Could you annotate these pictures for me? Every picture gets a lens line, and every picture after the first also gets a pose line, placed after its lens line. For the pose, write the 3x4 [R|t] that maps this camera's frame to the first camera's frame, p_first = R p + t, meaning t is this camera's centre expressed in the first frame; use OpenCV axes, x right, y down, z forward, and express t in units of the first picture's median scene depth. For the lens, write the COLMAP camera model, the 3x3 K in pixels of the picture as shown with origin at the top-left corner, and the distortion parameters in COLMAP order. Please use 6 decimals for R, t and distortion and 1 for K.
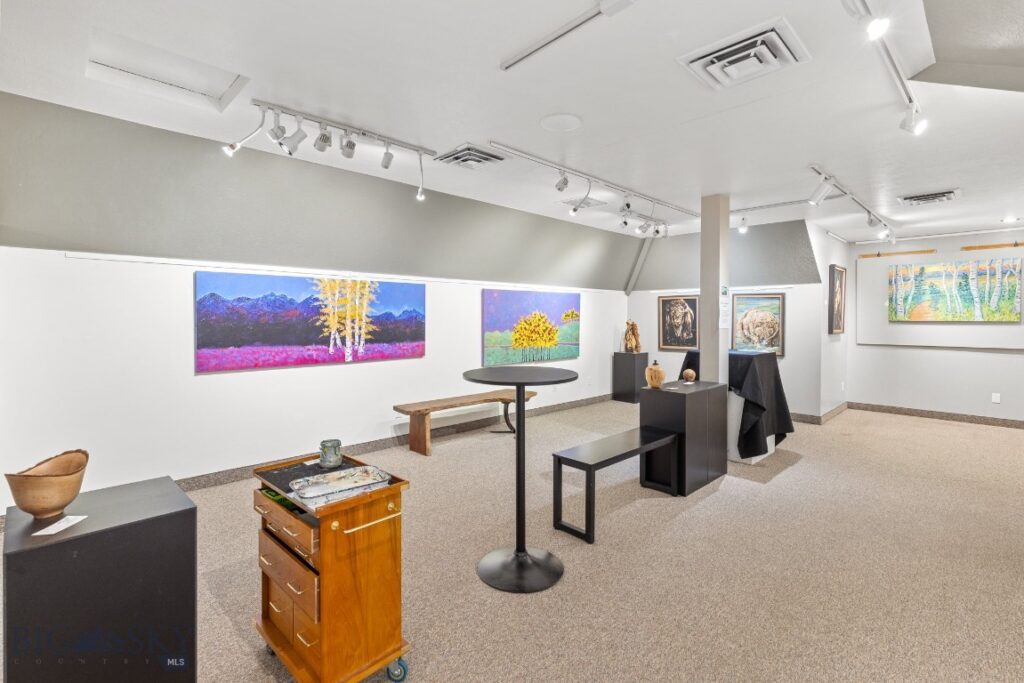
lens RADIAL K [[467.7, 0, 511.9], [0, 467.7, 326.4], [0, 0, 1]] dist [0.002136, 0.000573]
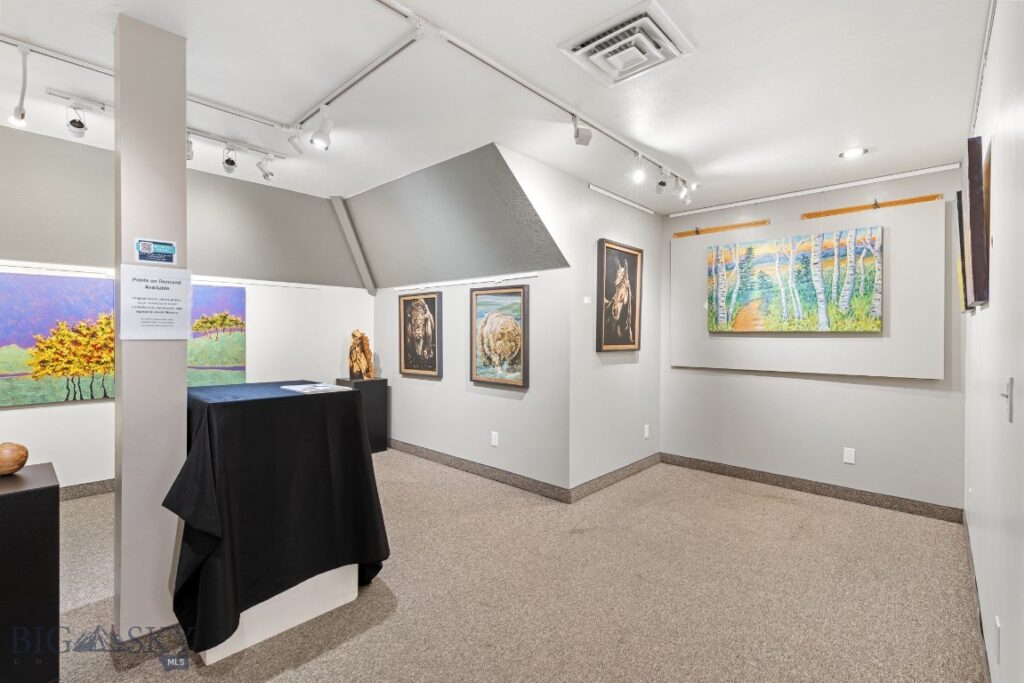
lens RADIAL K [[462.3, 0, 512.0], [0, 462.3, 341.5], [0, 0, 1]] dist [0.003210, 0.000267]
pose [[0.998513, 0.001278, 0.054500, 0.524541], [-0.001208, 0.999998, -0.001310, 0.003412], [-0.054501, 0.001242, 0.998513, 0.391497]]
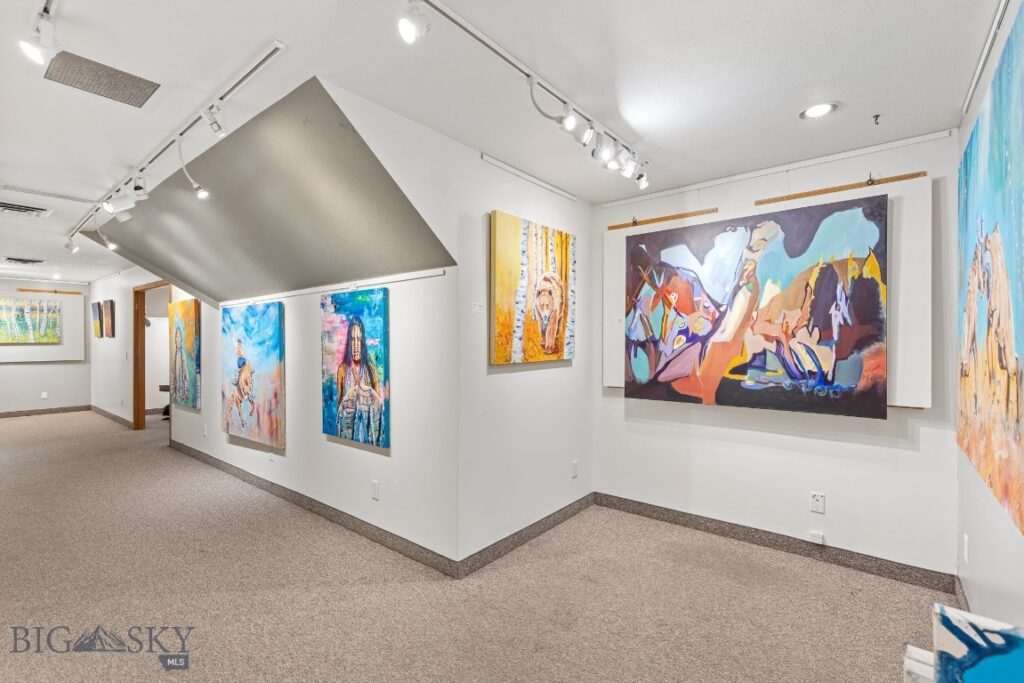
lens RADIAL K [[462.3, 0, 512.0], [0, 462.3, 341.5], [0, 0, 1]] dist [0.003210, 0.000267]
pose [[-0.119738, -0.004785, 0.992794, -0.541821], [0.016779, 0.999836, 0.006843, -0.000195], [-0.992664, 0.017478, -0.119638, -0.257228]]
